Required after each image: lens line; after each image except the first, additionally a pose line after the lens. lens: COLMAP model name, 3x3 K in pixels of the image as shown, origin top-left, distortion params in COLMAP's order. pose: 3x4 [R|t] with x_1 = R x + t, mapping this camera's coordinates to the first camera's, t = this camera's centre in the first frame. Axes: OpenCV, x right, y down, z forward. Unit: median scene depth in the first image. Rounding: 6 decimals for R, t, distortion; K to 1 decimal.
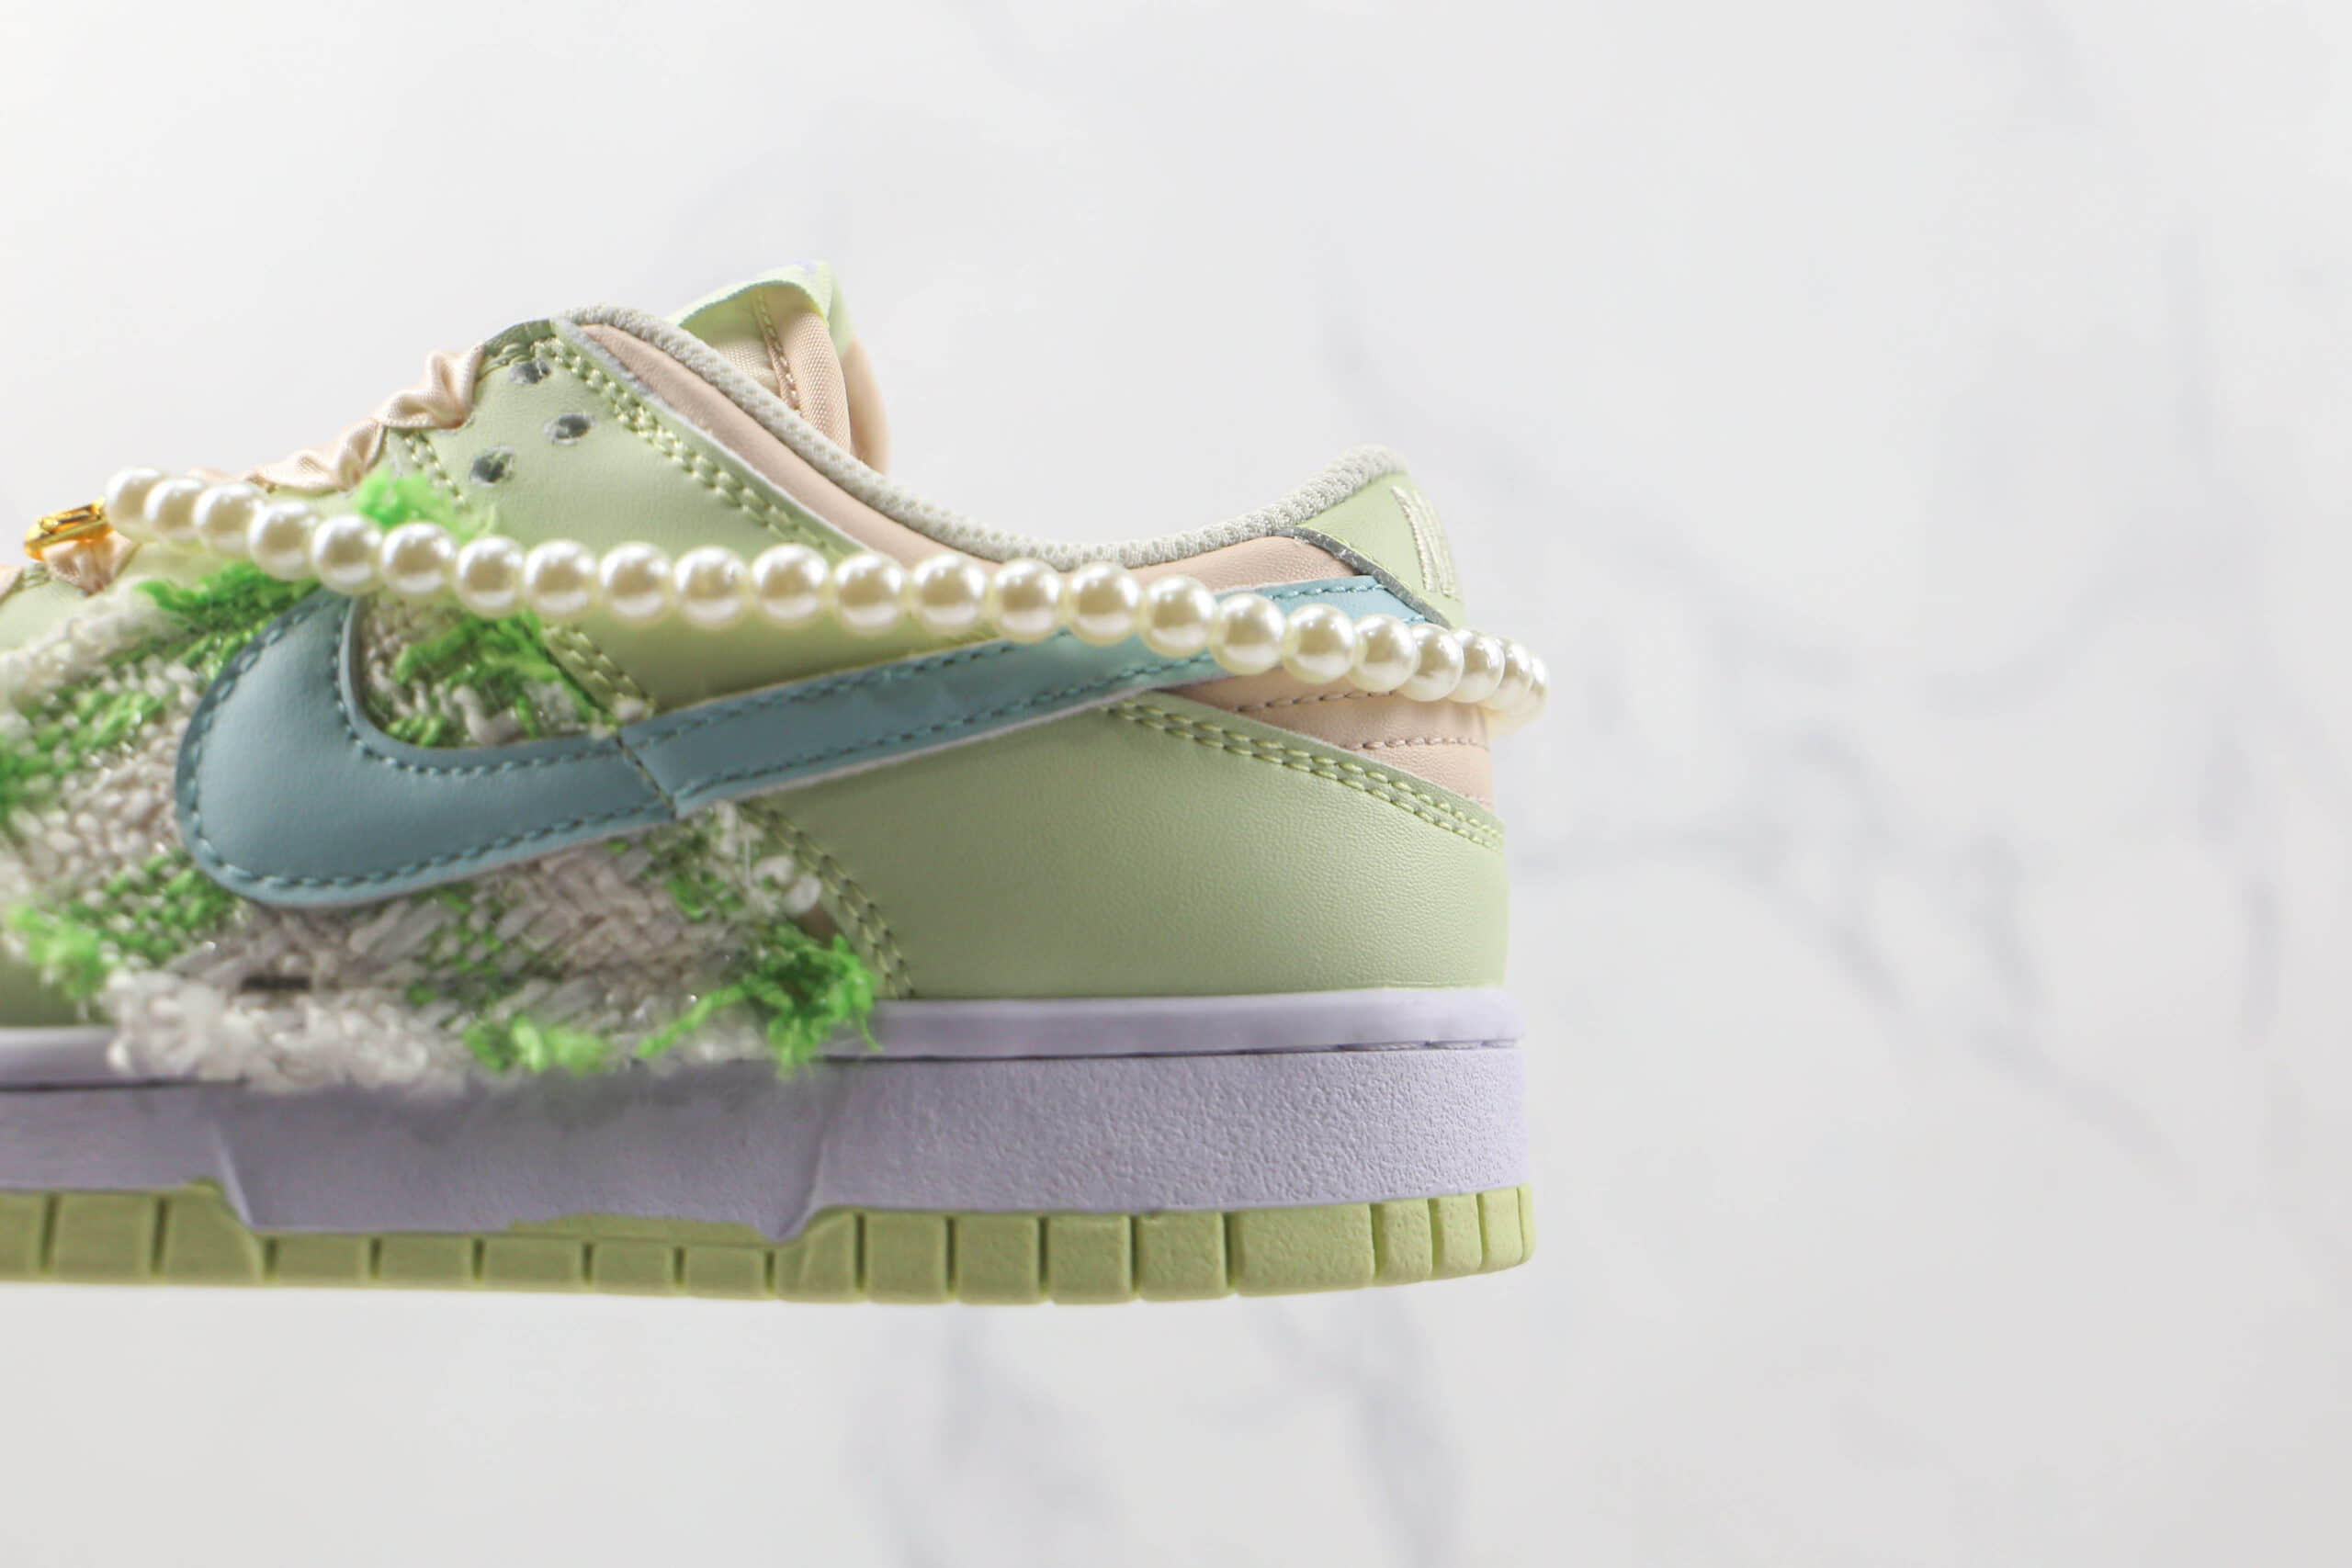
lens RADIAL K [[2680.4, 0, 1176.0], [0, 2680.4, 784.0], [0, 0, 1]] dist [-0.084584, 0.005384]
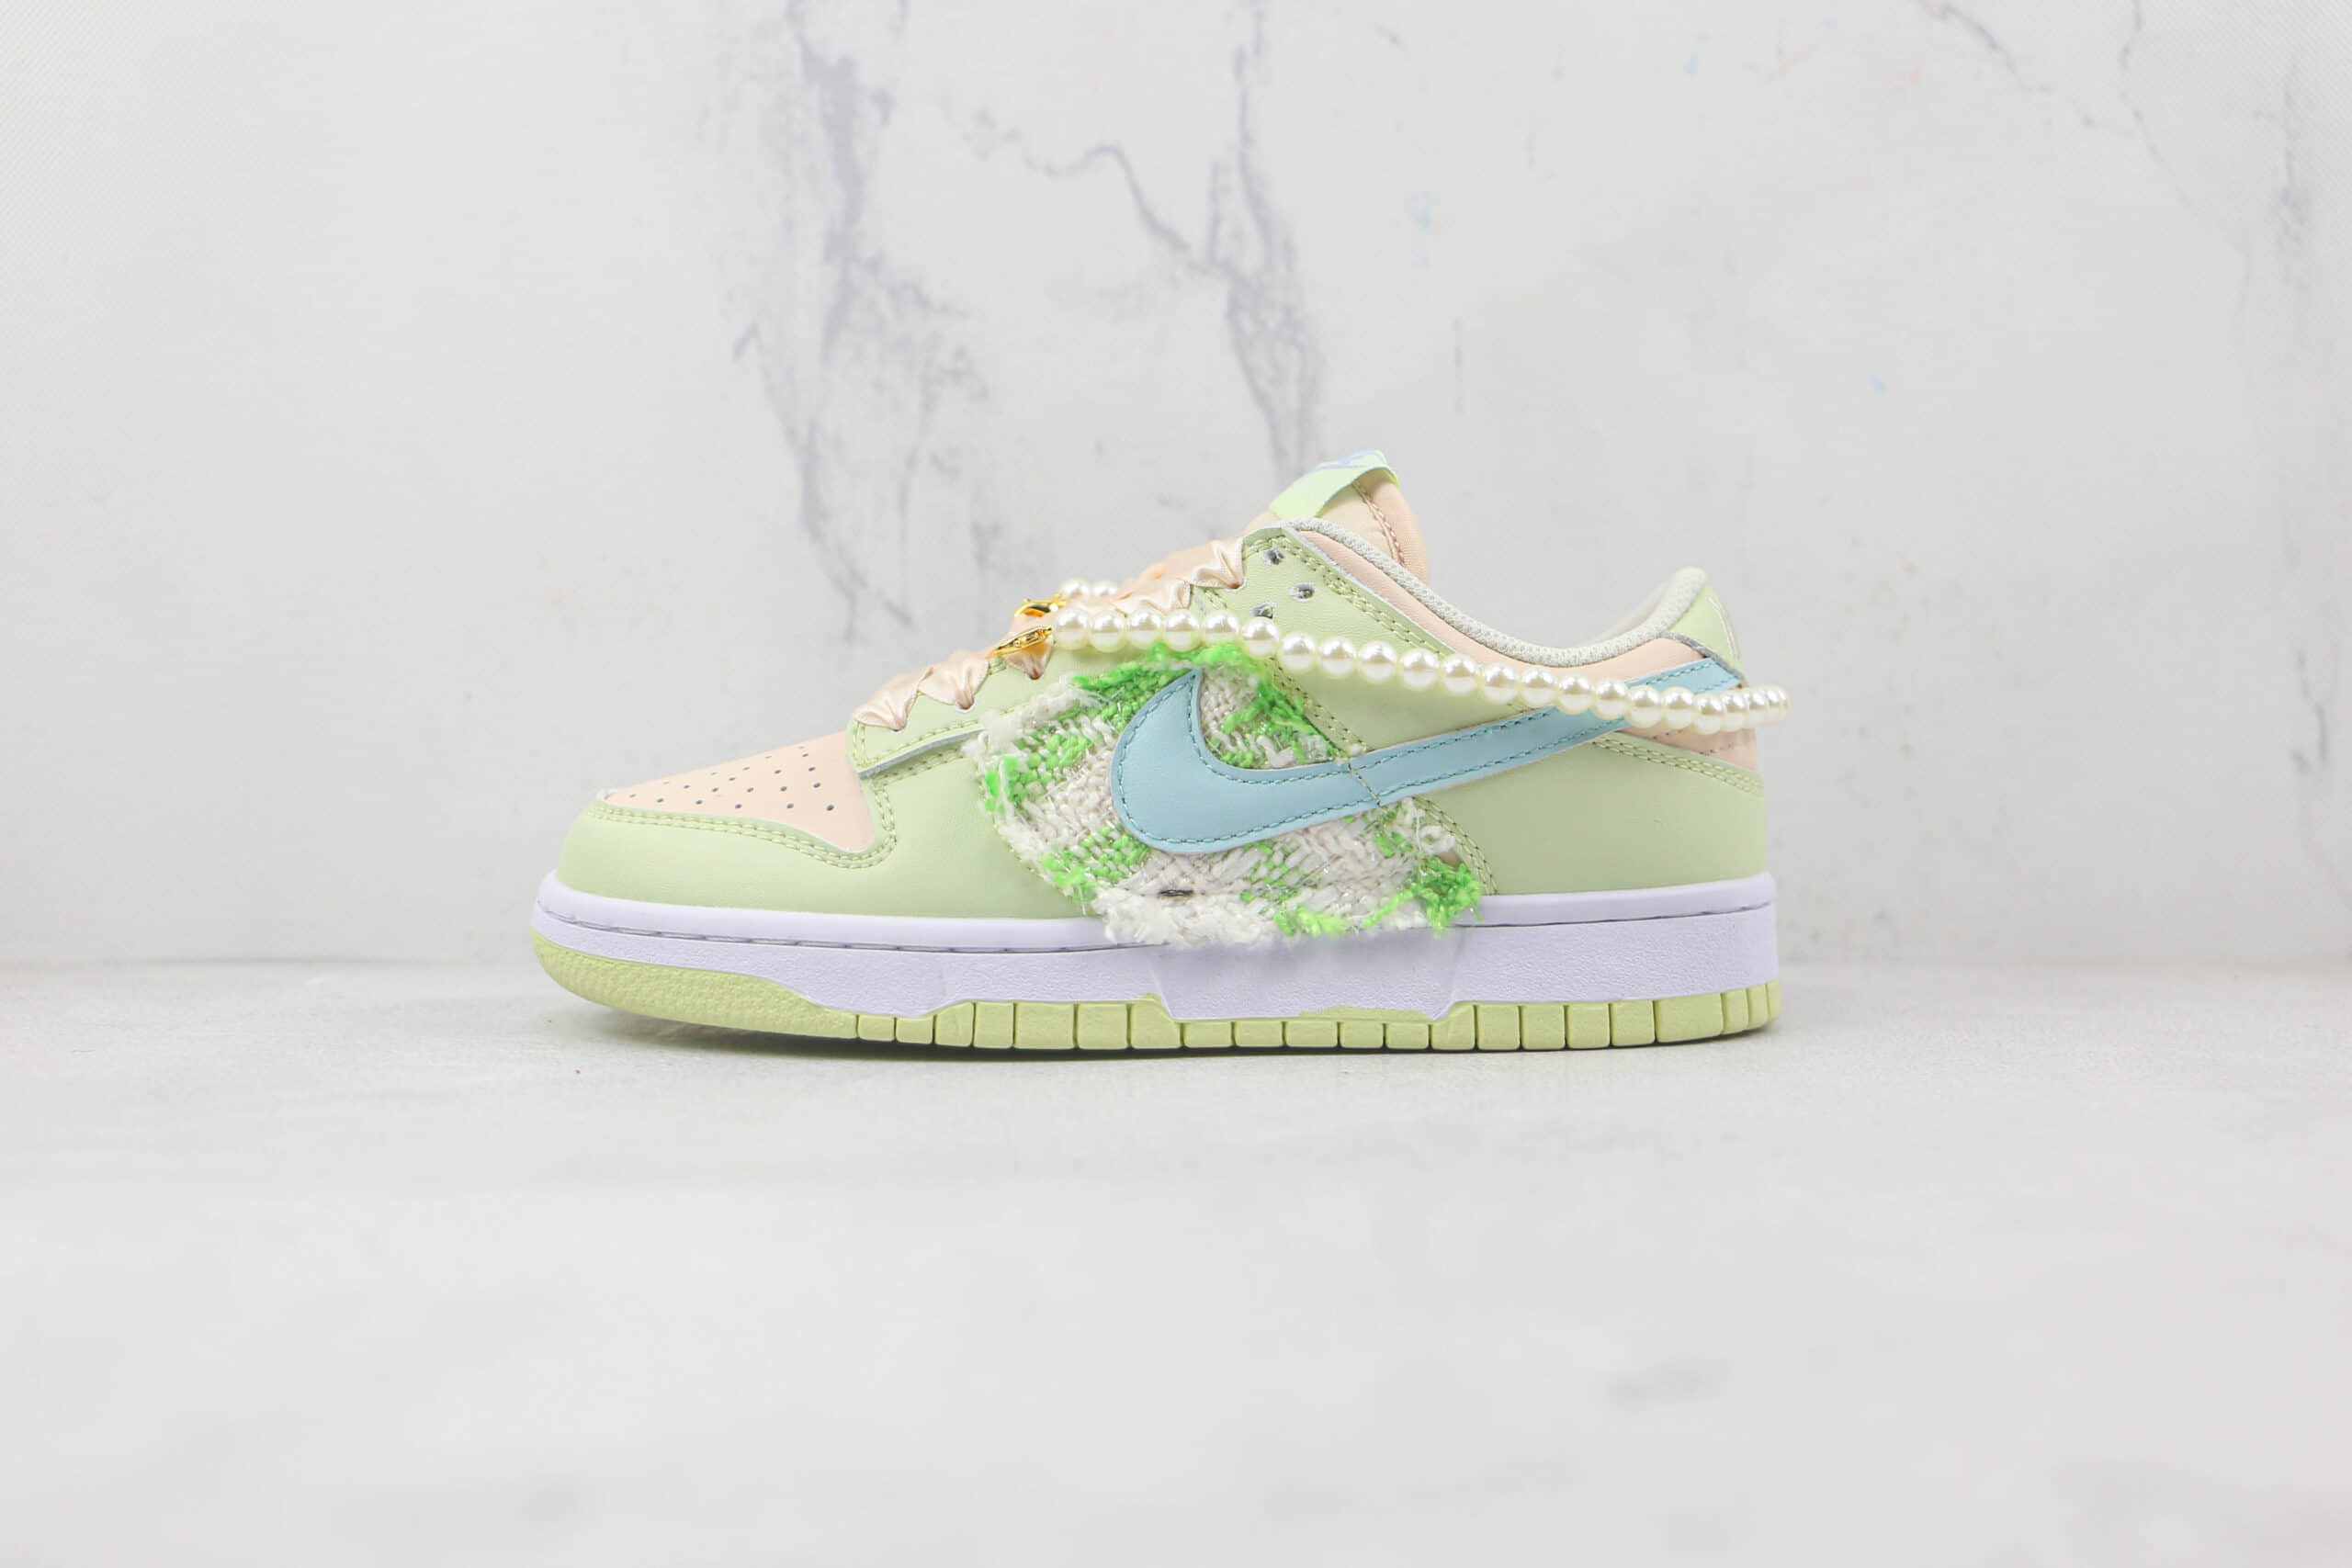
lens RADIAL K [[2624.9, 0, 1181.1], [0, 2624.9, 749.6], [0, 0, 1]] dist [0.001674, 0.026064]
pose [[0.998590, -0.007669, 0.052535, -0.431260], [0.001766, 0.993764, 0.111494, -0.240597], [-0.053063, -0.111244, 0.992375, -0.884387]]
